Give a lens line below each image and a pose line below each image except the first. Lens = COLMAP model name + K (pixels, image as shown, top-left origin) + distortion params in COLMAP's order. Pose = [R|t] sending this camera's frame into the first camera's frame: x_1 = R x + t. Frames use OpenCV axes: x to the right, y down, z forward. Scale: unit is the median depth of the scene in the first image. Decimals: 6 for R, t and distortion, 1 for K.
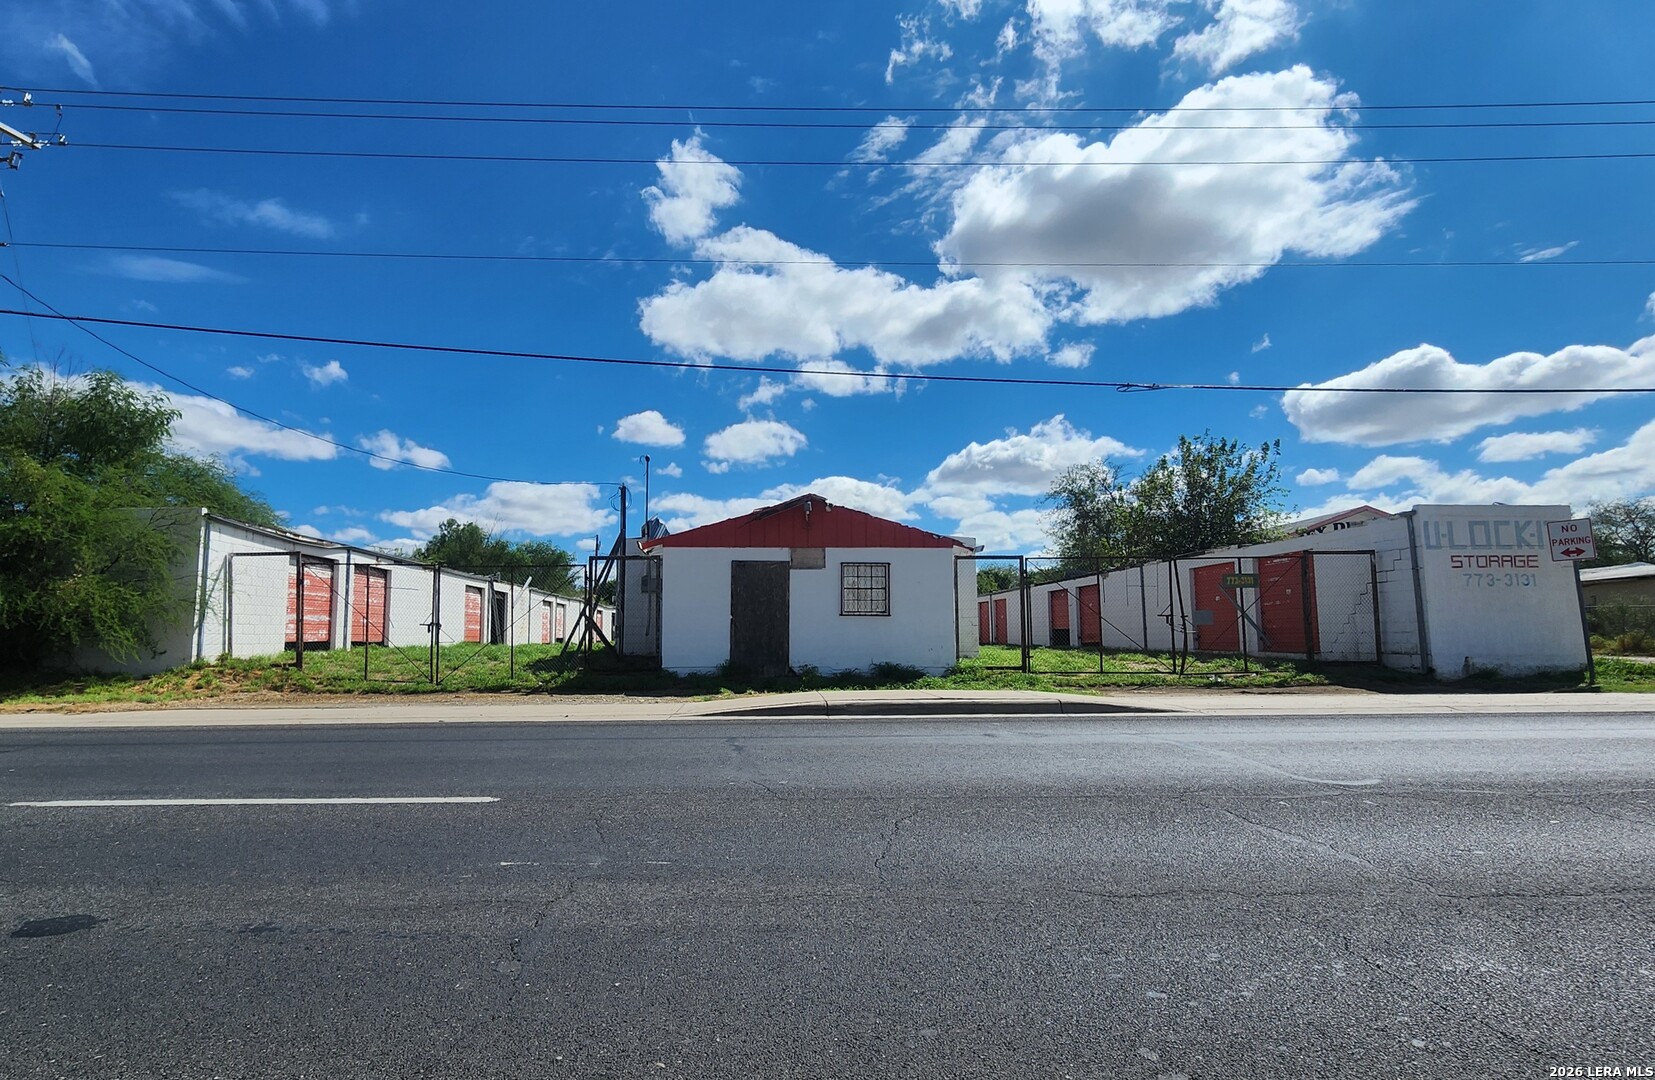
lens RADIAL K [[849.1, 0, 770.9], [0, 849.1, 547.6], [0, 0, 1]] dist [-0.001816, 0.000763]
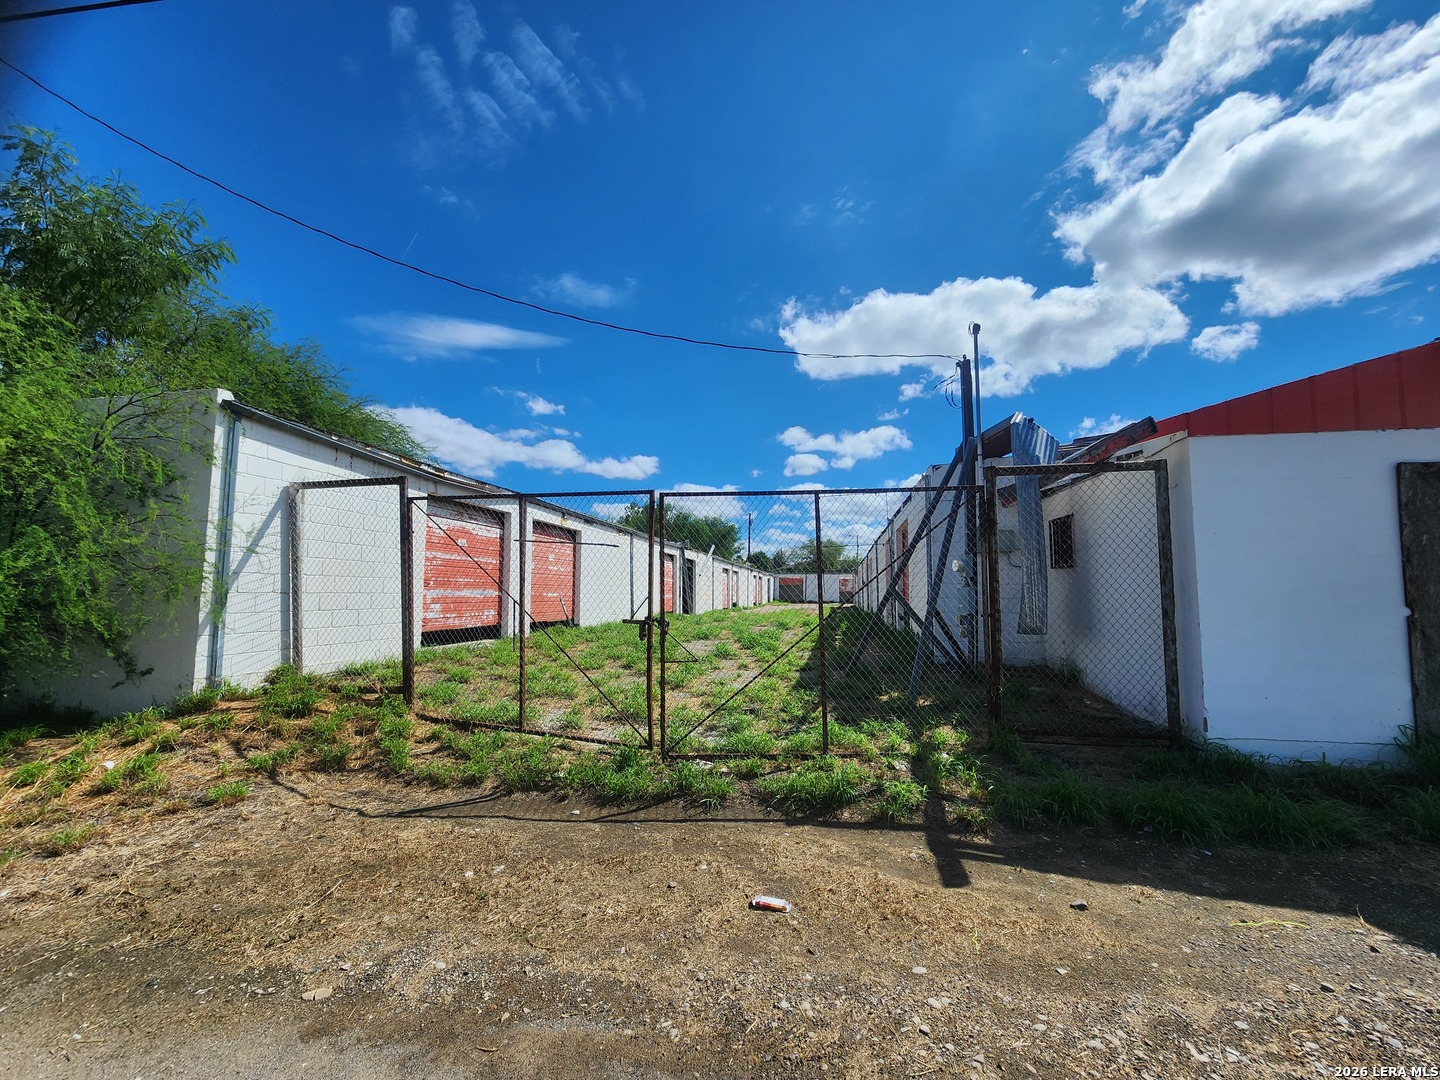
lens RADIAL K [[594.8, 0, 714.8], [0, 594.8, 546.6], [0, 0, 1]] dist [0.004280, 0.000369]
pose [[0.976468, -0.008917, -0.215477, -0.281924], [0.014567, 0.999590, 0.024648, 0.041180], [0.215169, -0.027207, 0.976198, 0.666430]]
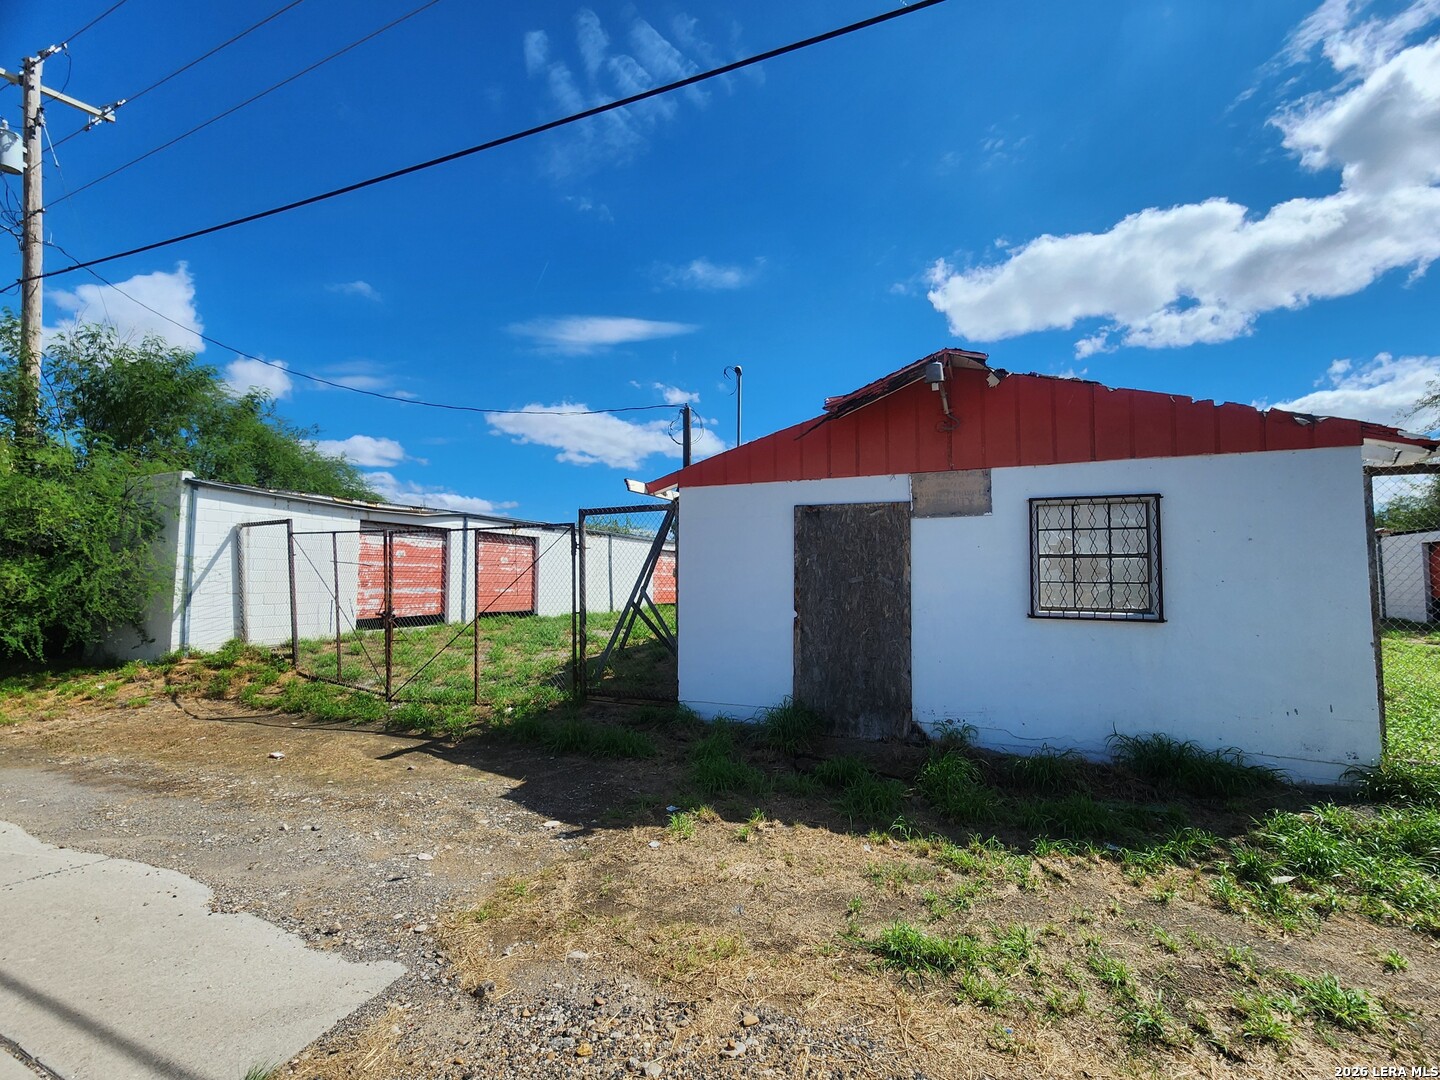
lens RADIAL K [[622.6, 0, 720.0], [0, 622.6, 540.0], [0, 0, 1]] dist [0.000136, 0.000736]
pose [[0.898191, -0.022177, -0.439046, 0.079493], [0.039893, 0.998718, 0.031165, 0.022411], [0.437792, -0.045508, 0.897924, 0.630137]]
